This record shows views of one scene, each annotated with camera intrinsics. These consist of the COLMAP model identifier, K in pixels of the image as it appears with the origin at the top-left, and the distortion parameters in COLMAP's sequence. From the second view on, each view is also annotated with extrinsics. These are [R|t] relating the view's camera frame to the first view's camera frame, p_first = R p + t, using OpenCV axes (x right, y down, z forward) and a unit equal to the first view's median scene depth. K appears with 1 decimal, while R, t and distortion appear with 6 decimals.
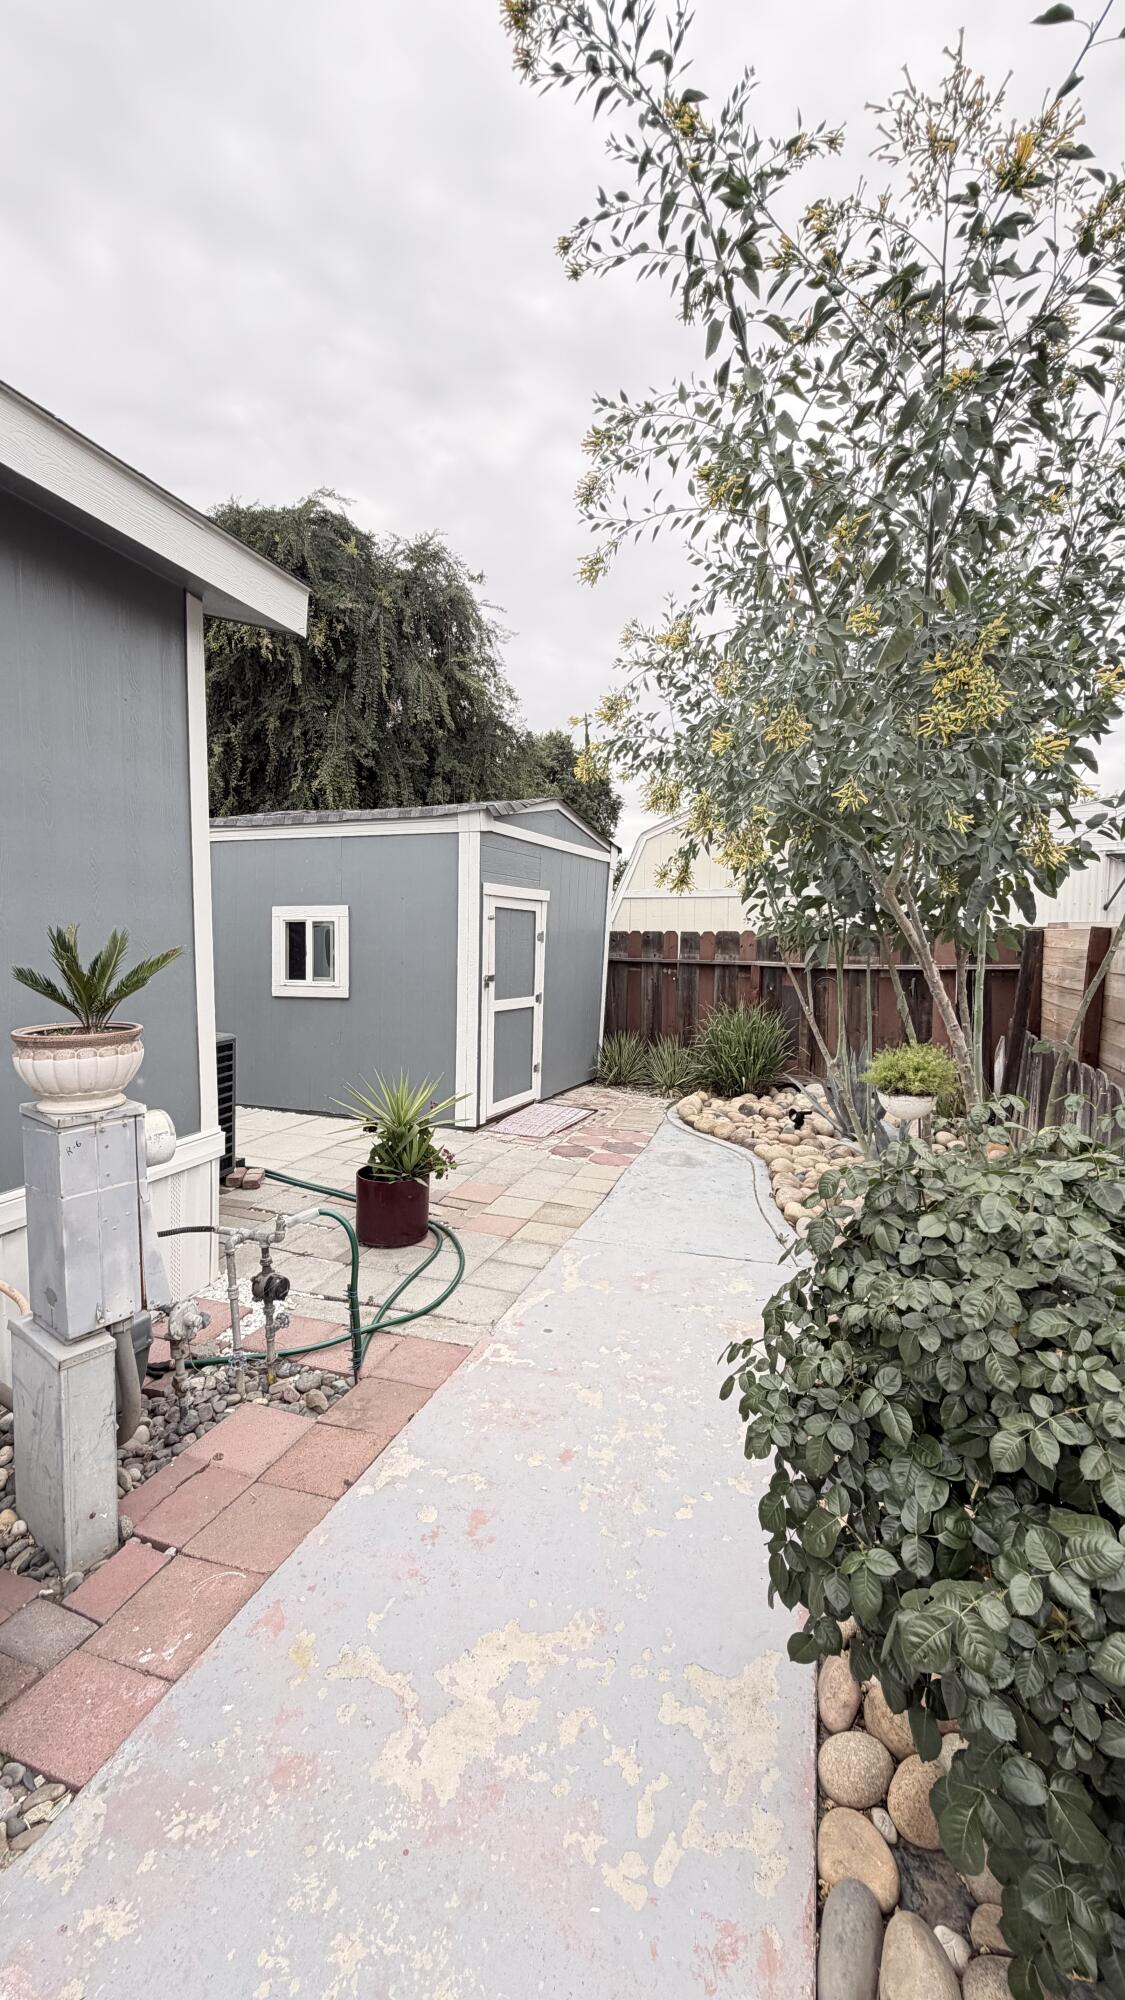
lens RADIAL K [[796.8, 0, 554.2], [0, 796.8, 1006.3], [0, 0, 1]] dist [0.002238, -0.001448]
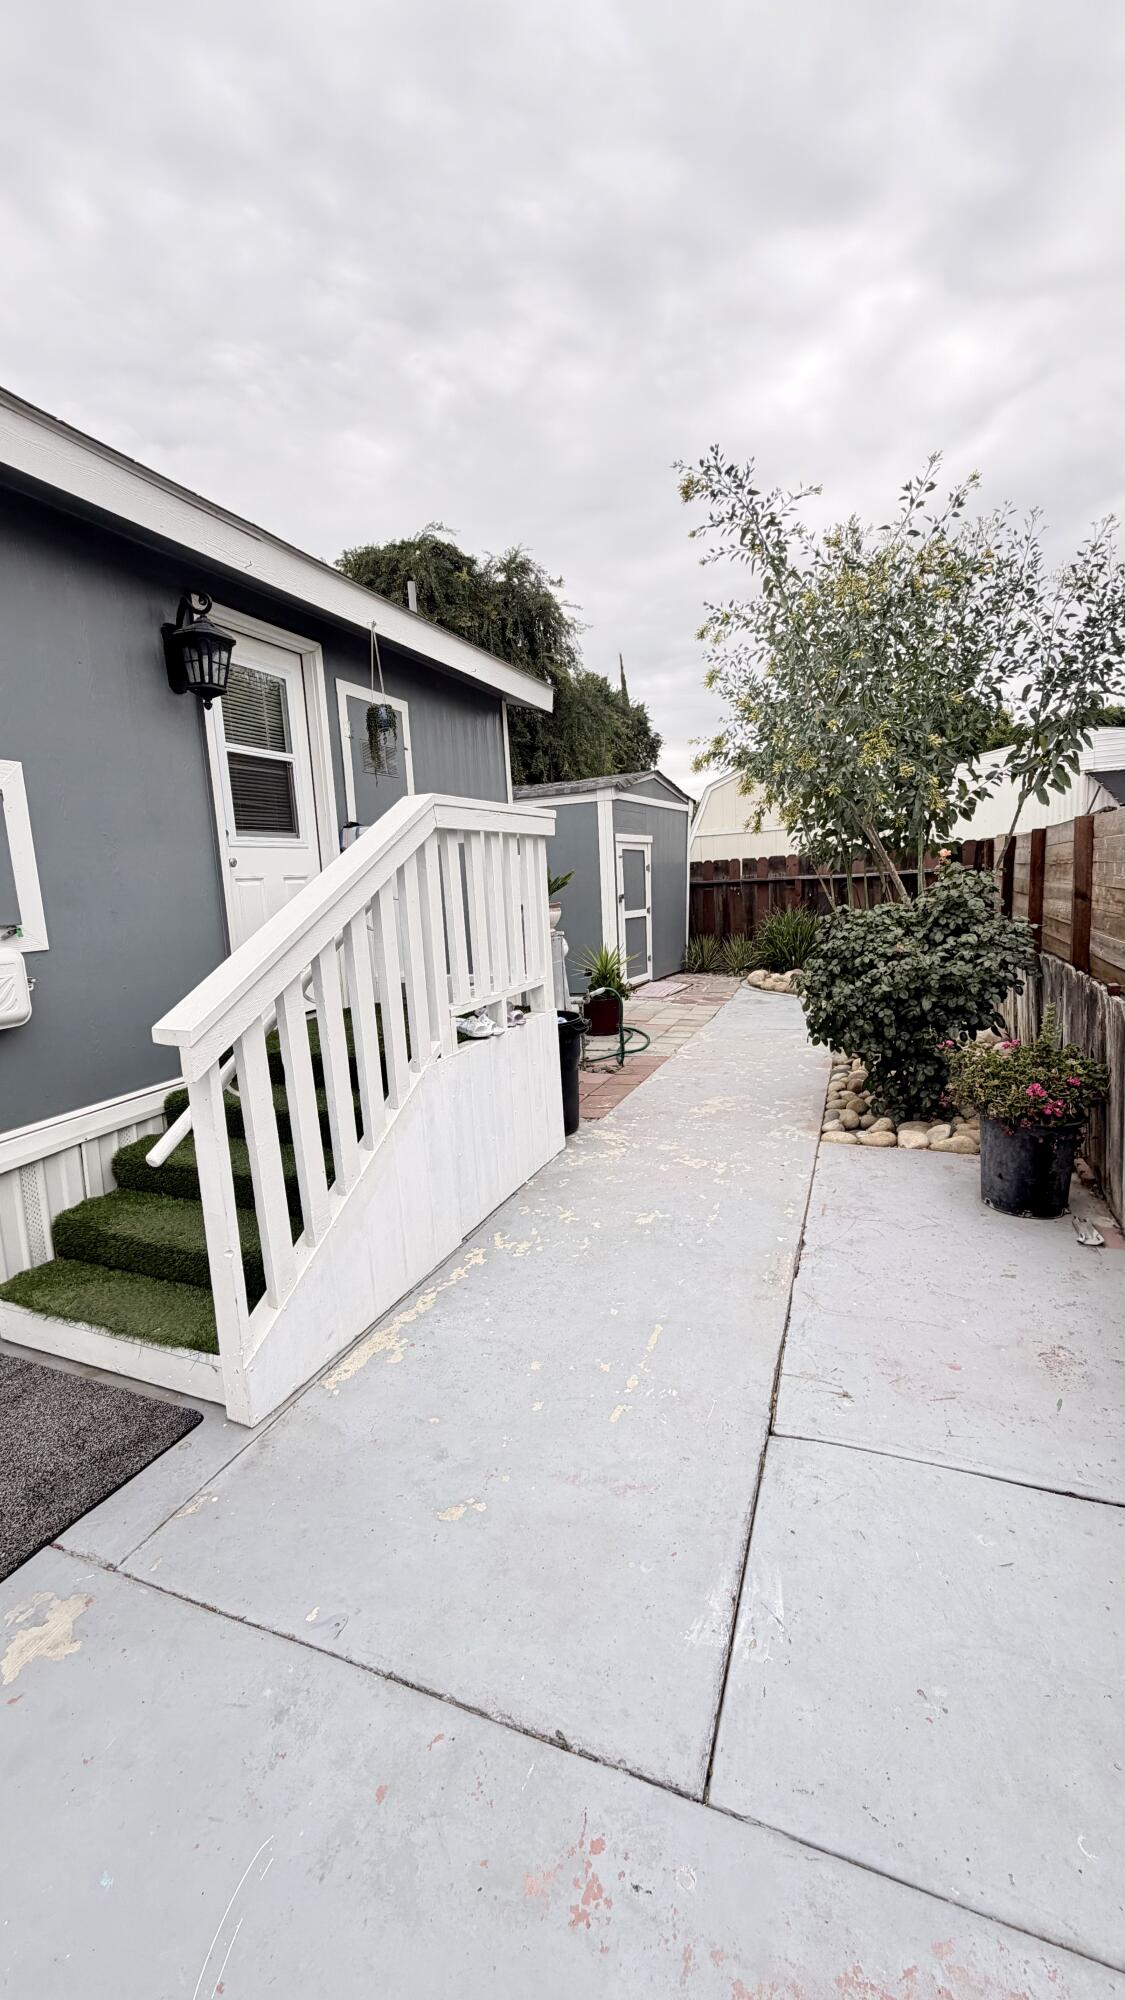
lens RADIAL K [[796.8, 0, 554.3], [0, 796.8, 1005.9], [0, 0, 1]] dist [0.002238, -0.001448]
pose [[0.996734, -0.057462, -0.056742, -0.111097], [0.061261, 0.995826, 0.067660, 0.050902], [0.052618, -0.070915, 0.996094, -0.446827]]
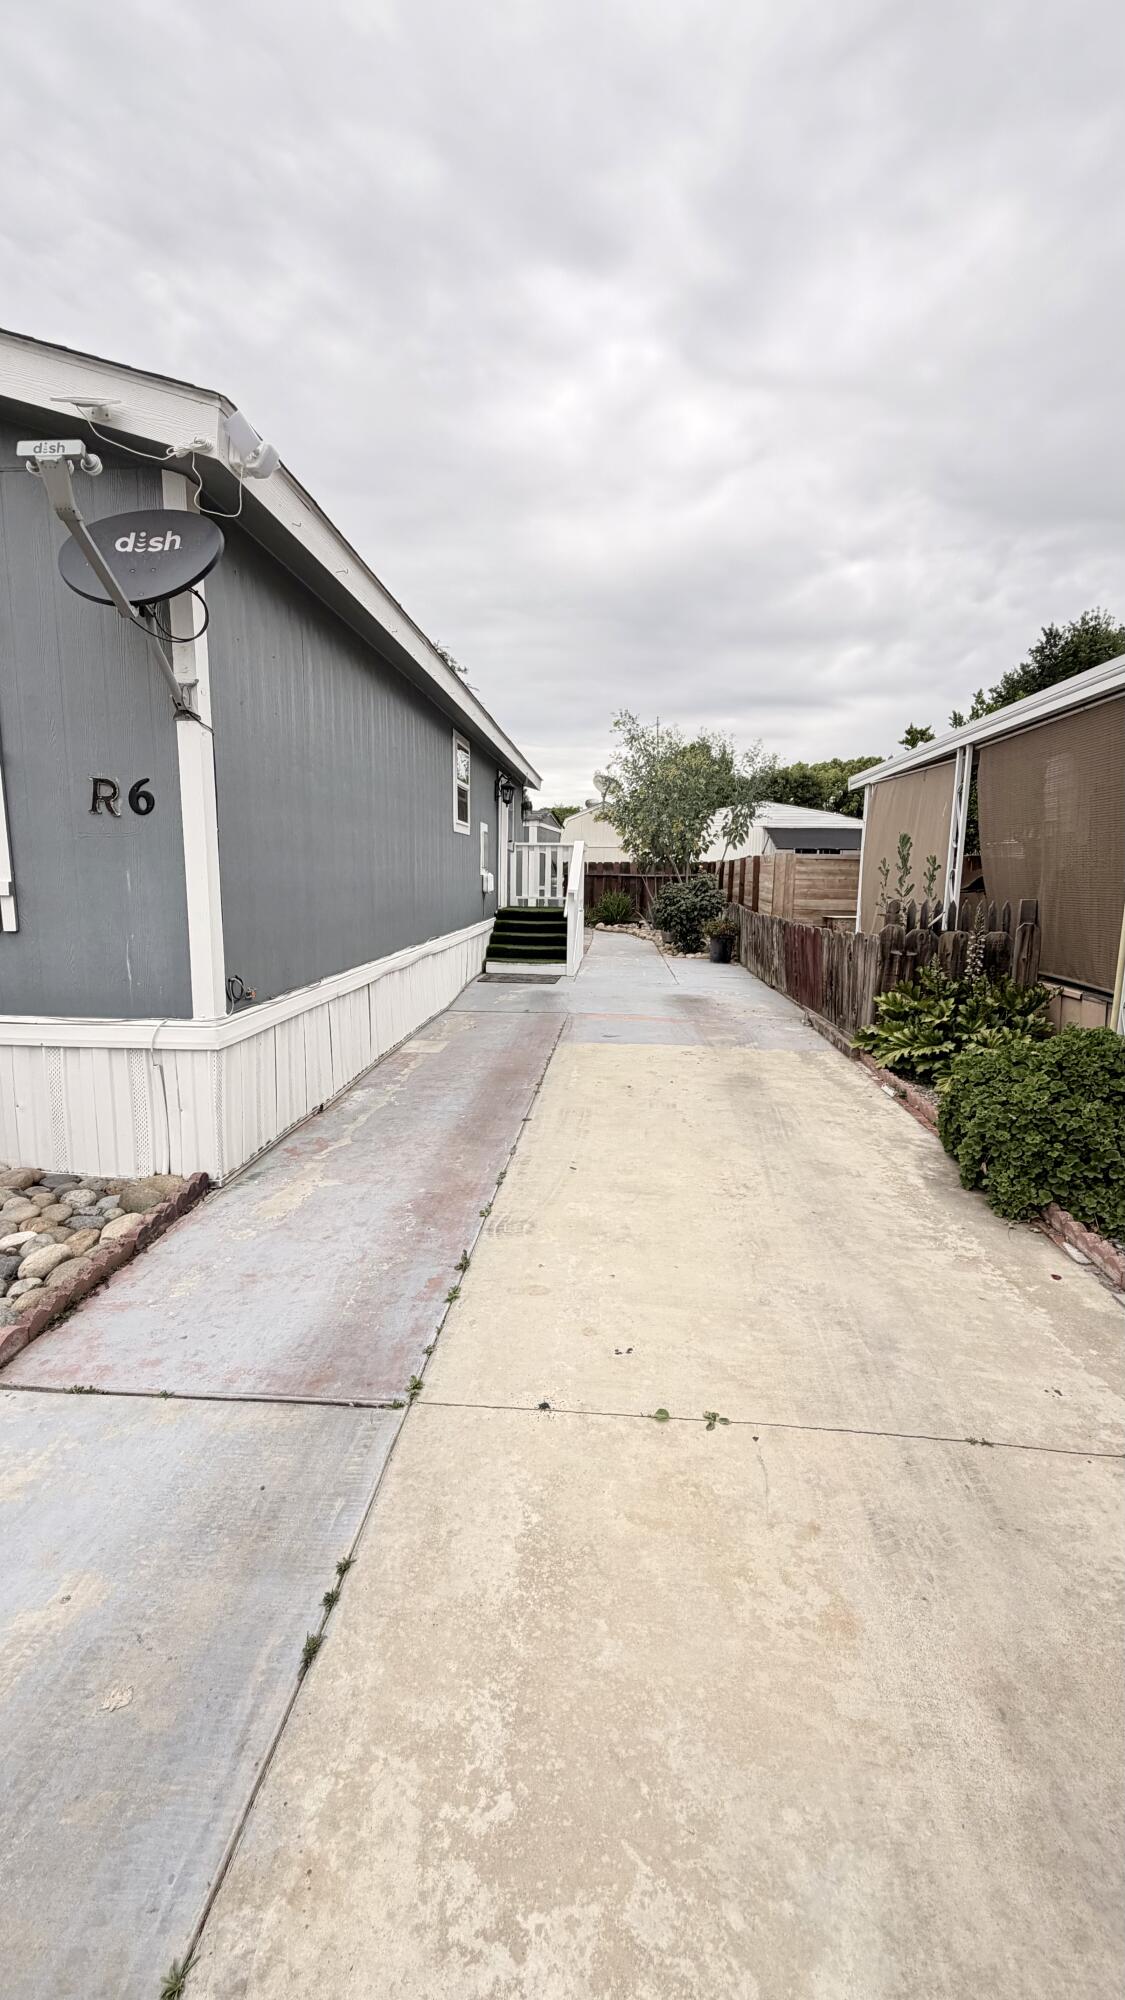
lens RADIAL K [[796.8, 0, 563.6], [0, 796.8, 995.7], [0, 0, 1]] dist [0.002238, -0.001448]
pose [[0.964777, -0.036104, 0.260581, -0.620505], [0.017931, 0.997259, 0.071783, 0.151154], [-0.262459, -0.064582, 0.962780, -1.486015]]
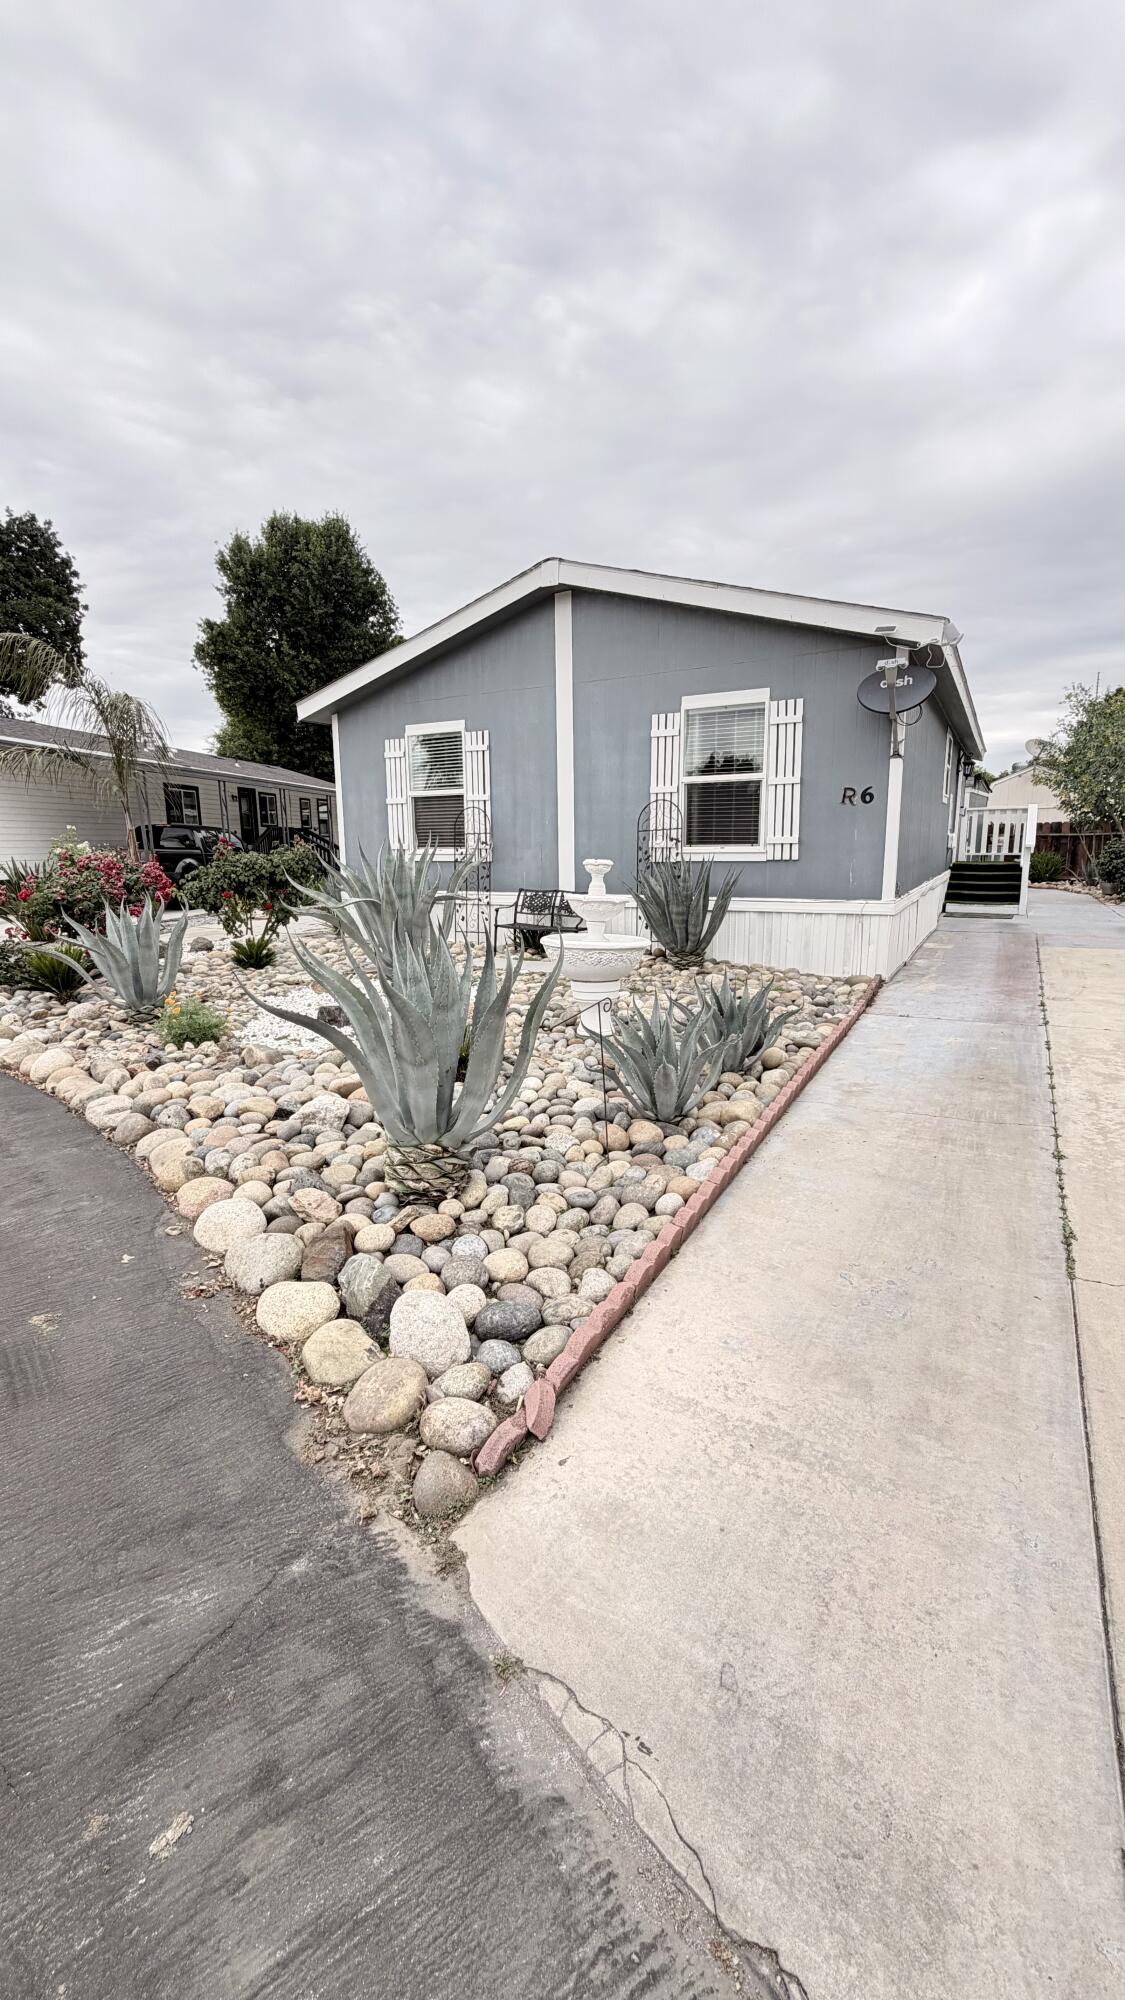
lens RADIAL K [[796.8, 0, 564.5], [0, 796.8, 983.8], [0, 0, 1]] dist [0.002238, -0.001448]
pose [[0.985402, 0.008483, -0.170031, -1.320034], [0.006351, 0.996231, 0.086509, 0.285935], [0.170124, -0.086326, 0.981634, -2.703459]]
